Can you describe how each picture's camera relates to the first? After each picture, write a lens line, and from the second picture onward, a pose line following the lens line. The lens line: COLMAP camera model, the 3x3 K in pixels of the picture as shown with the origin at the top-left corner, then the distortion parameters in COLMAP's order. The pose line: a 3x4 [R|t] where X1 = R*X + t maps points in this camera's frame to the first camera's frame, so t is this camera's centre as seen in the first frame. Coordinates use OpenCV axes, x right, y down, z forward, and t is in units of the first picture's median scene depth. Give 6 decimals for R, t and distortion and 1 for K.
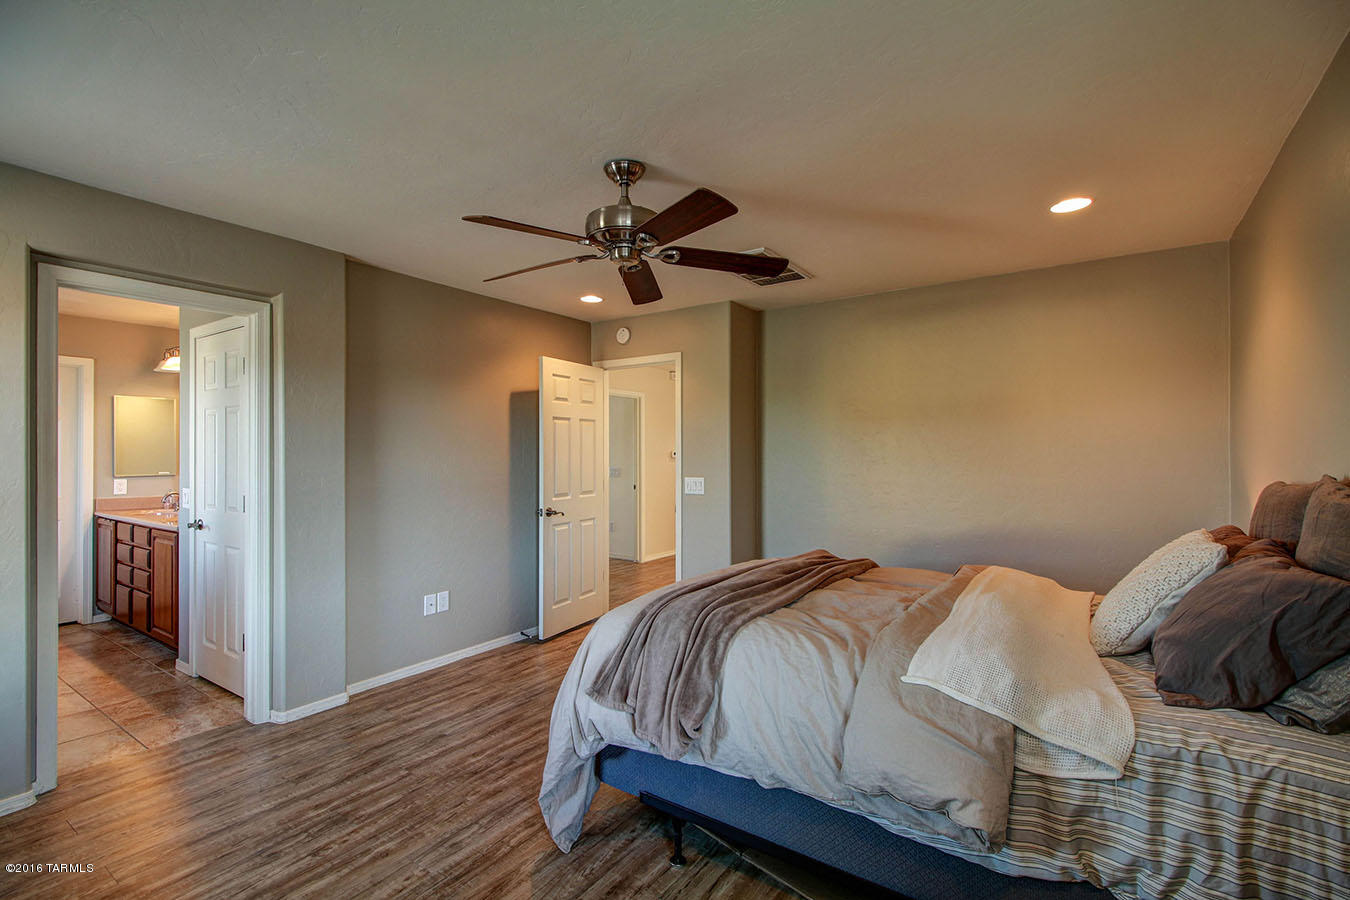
lens RADIAL K [[622.1, 0, 668.9], [0, 622.1, 446.6], [0, 0, 1]] dist [0.009092, -0.000768]
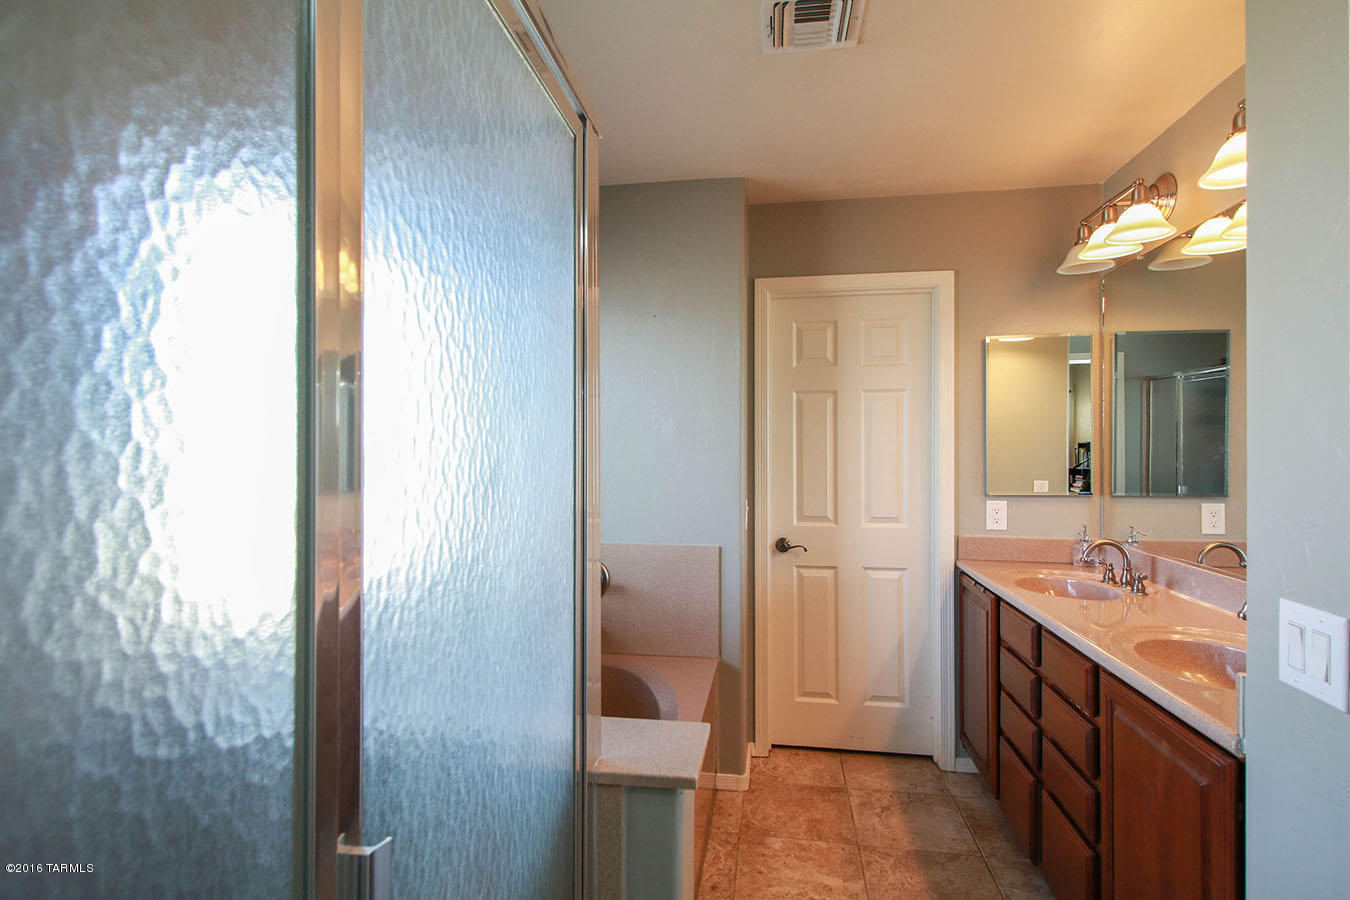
lens RADIAL K [[663.9, 0, 664.4], [0, 663.9, 452.2], [0, 0, 1]] dist [0.006240, -0.001391]
pose [[0.421356, -0.003102, -0.906890, -0.514241], [0.005154, 0.999986, -0.001026, 0.012257], [0.906880, -0.004242, 0.421367, 0.543400]]
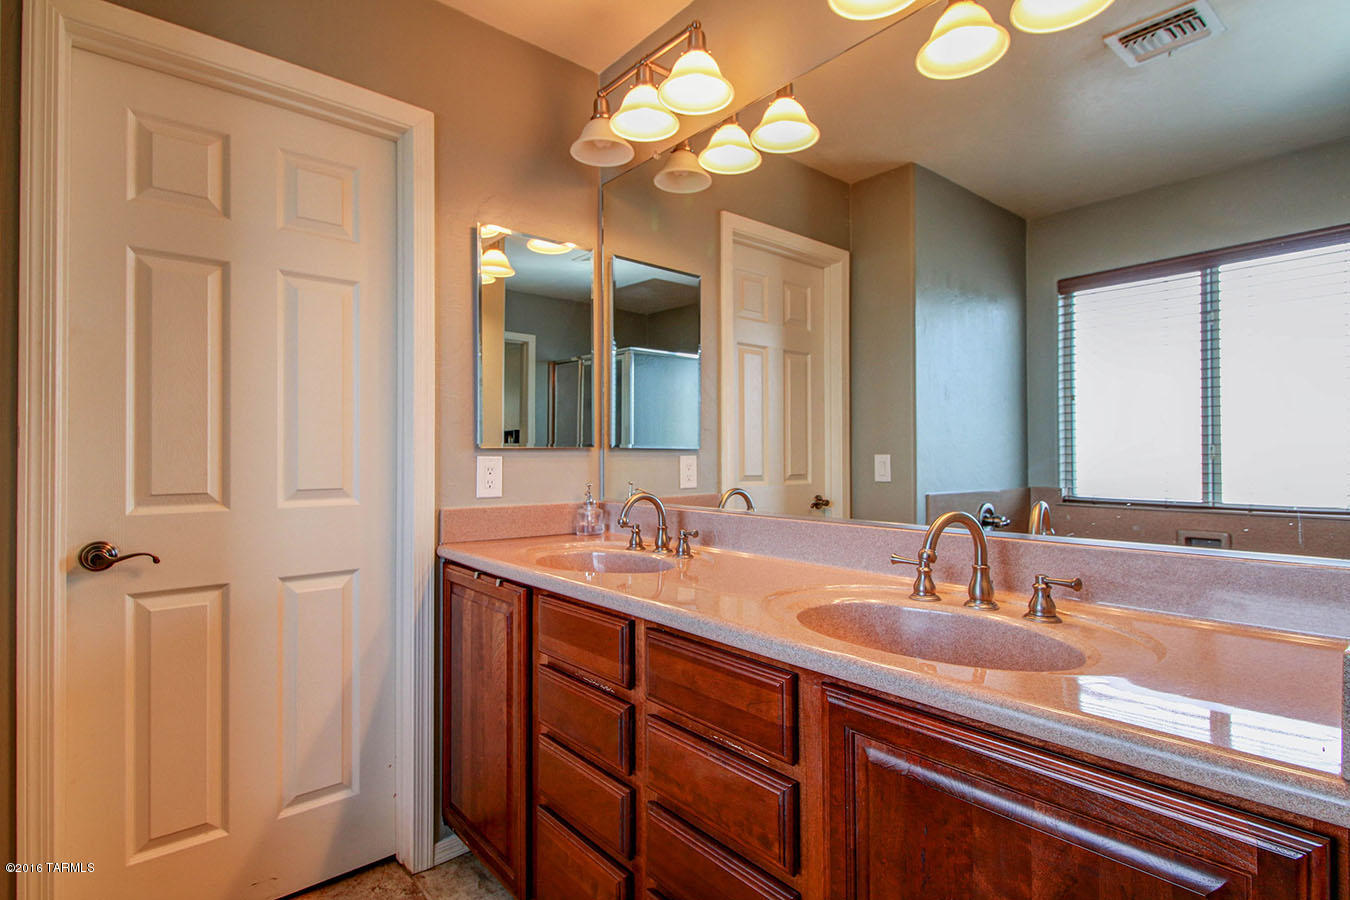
lens RADIAL K [[663.9, 0, 673.5], [0, 663.9, 447.4], [0, 0, 1]] dist [0.006240, -0.001391]
pose [[0.968287, -0.006722, -0.249750, -0.695806], [0.005053, 0.999960, -0.007322, 0.051770], [0.249790, 0.005828, 0.968283, 0.672757]]
